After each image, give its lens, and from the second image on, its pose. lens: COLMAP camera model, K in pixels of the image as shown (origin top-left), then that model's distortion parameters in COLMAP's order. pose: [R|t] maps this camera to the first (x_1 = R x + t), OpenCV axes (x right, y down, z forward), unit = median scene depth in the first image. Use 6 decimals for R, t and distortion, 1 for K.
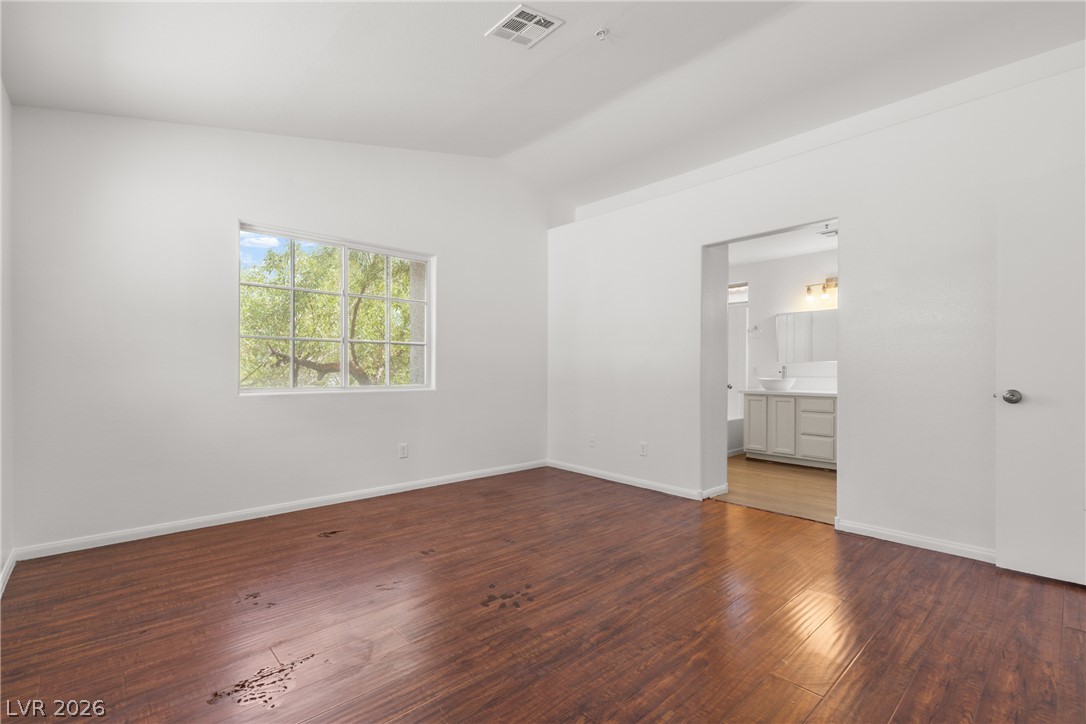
lens RADIAL K [[490.8, 0, 551.0], [0, 490.8, 366.6], [0, 0, 1]] dist [0.015480, -0.000387]
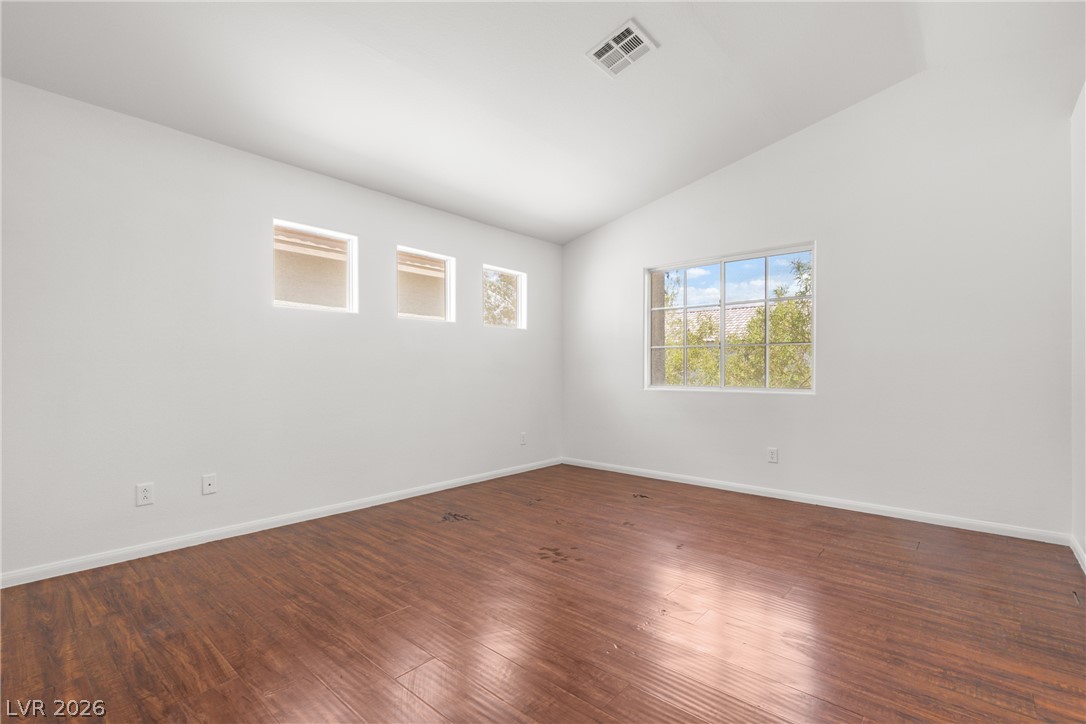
lens RADIAL K [[490.8, 0, 545.9], [0, 490.8, 367.4], [0, 0, 1]] dist [0.015480, -0.000387]
pose [[0.102616, -0.012428, -0.994643, 0.900014], [0.005322, 0.999914, -0.011945, 0.011509], [0.994707, -0.004068, 0.102674, 0.669069]]
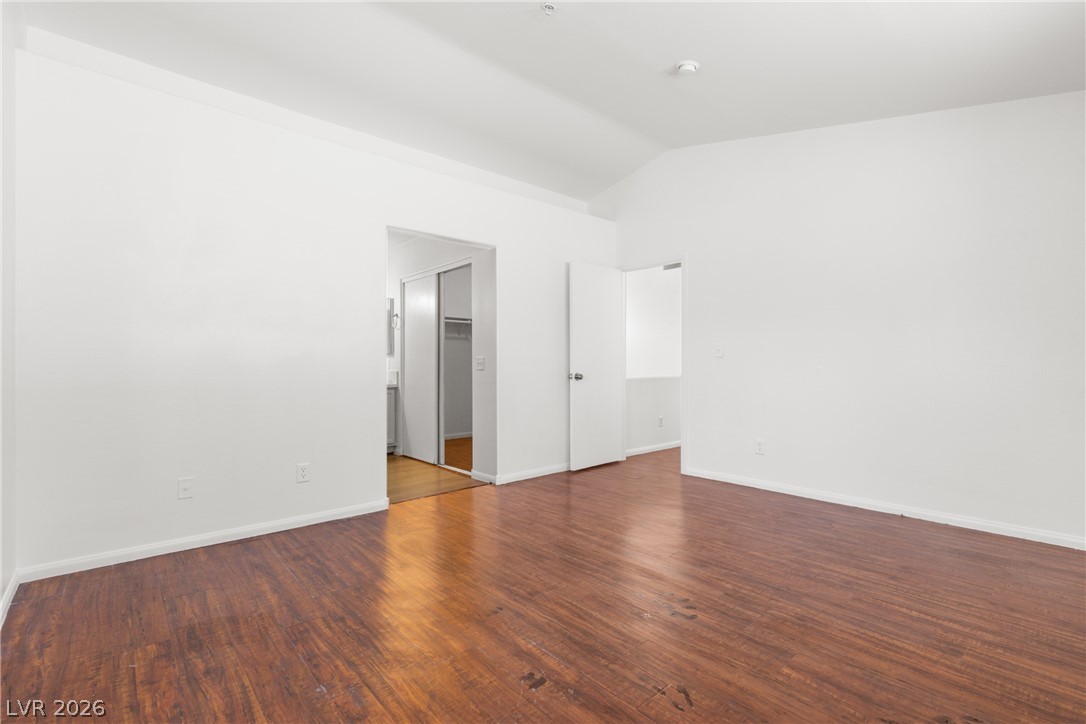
lens RADIAL K [[490.8, 0, 545.9], [0, 490.8, 364.1], [0, 0, 1]] dist [0.015480, -0.000387]
pose [[0.024817, -0.004754, 0.999681, -0.811404], [-0.003165, 0.999983, 0.004834, 0.004430], [-0.999687, -0.003284, 0.024802, 0.957504]]
